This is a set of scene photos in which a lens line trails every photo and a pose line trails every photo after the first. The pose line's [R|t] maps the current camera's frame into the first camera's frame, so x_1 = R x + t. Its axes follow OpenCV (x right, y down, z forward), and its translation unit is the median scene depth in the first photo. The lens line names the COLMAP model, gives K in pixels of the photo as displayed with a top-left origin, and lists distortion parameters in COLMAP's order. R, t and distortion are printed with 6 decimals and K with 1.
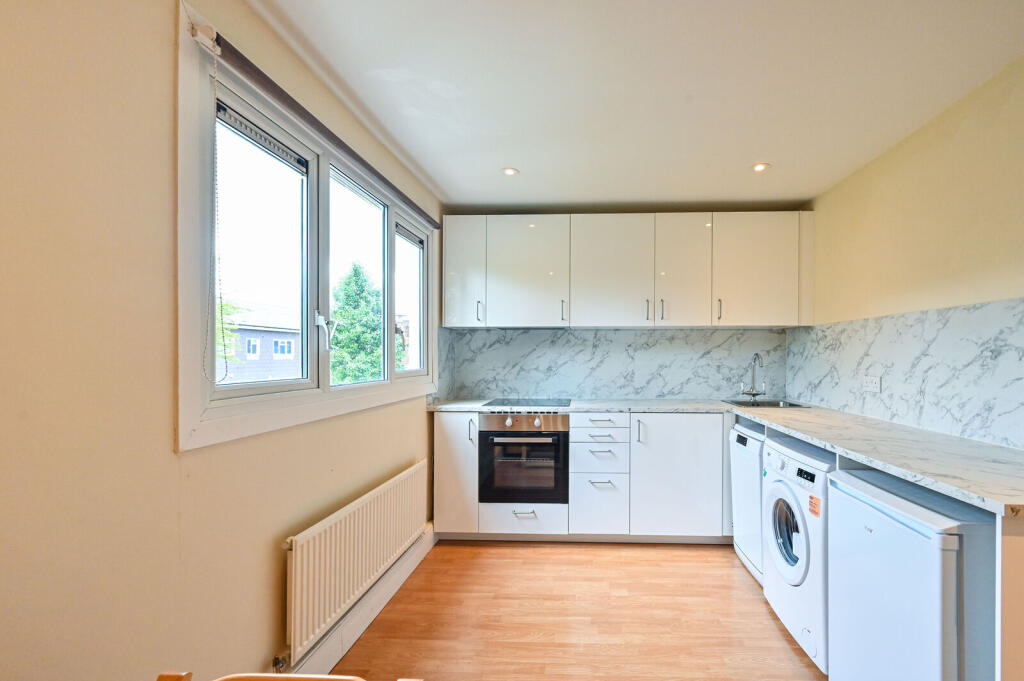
lens RADIAL K [[416.8, 0, 514.1], [0, 416.8, 345.7], [0, 0, 1]] dist [0.000455, 0.000053]
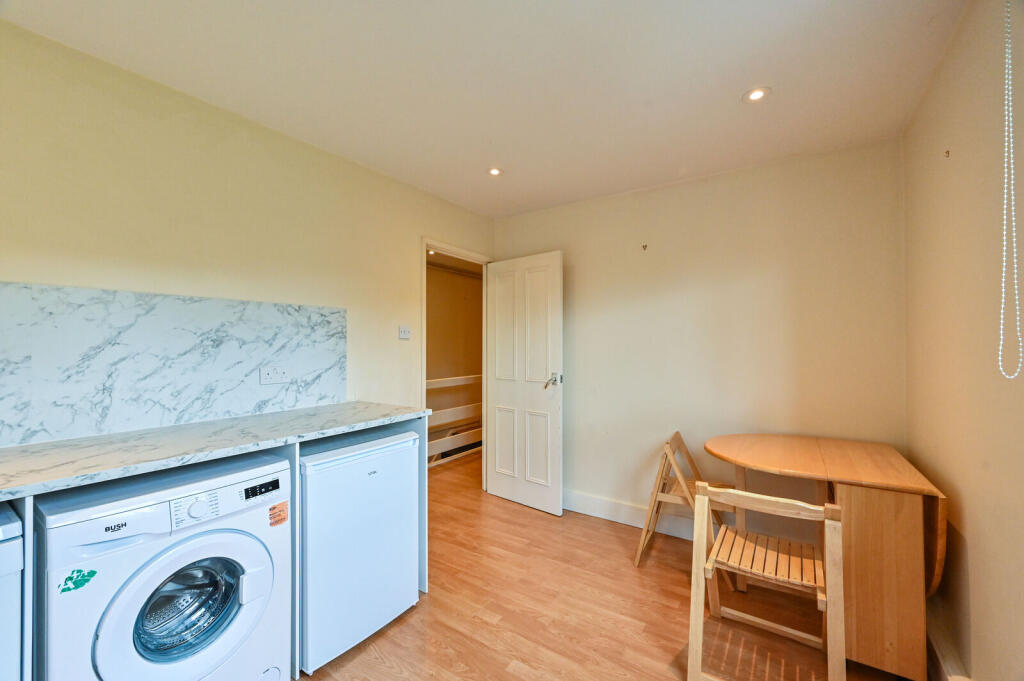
lens RADIAL K [[416.8, 0, 517.6], [0, 416.8, 350.0], [0, 0, 1]] dist [0.000455, 0.000053]
pose [[-0.913562, -0.001111, 0.406697, -0.096593], [-0.005373, 0.999942, -0.009337, 0.042110], [-0.406663, -0.010715, -0.913515, 1.583923]]
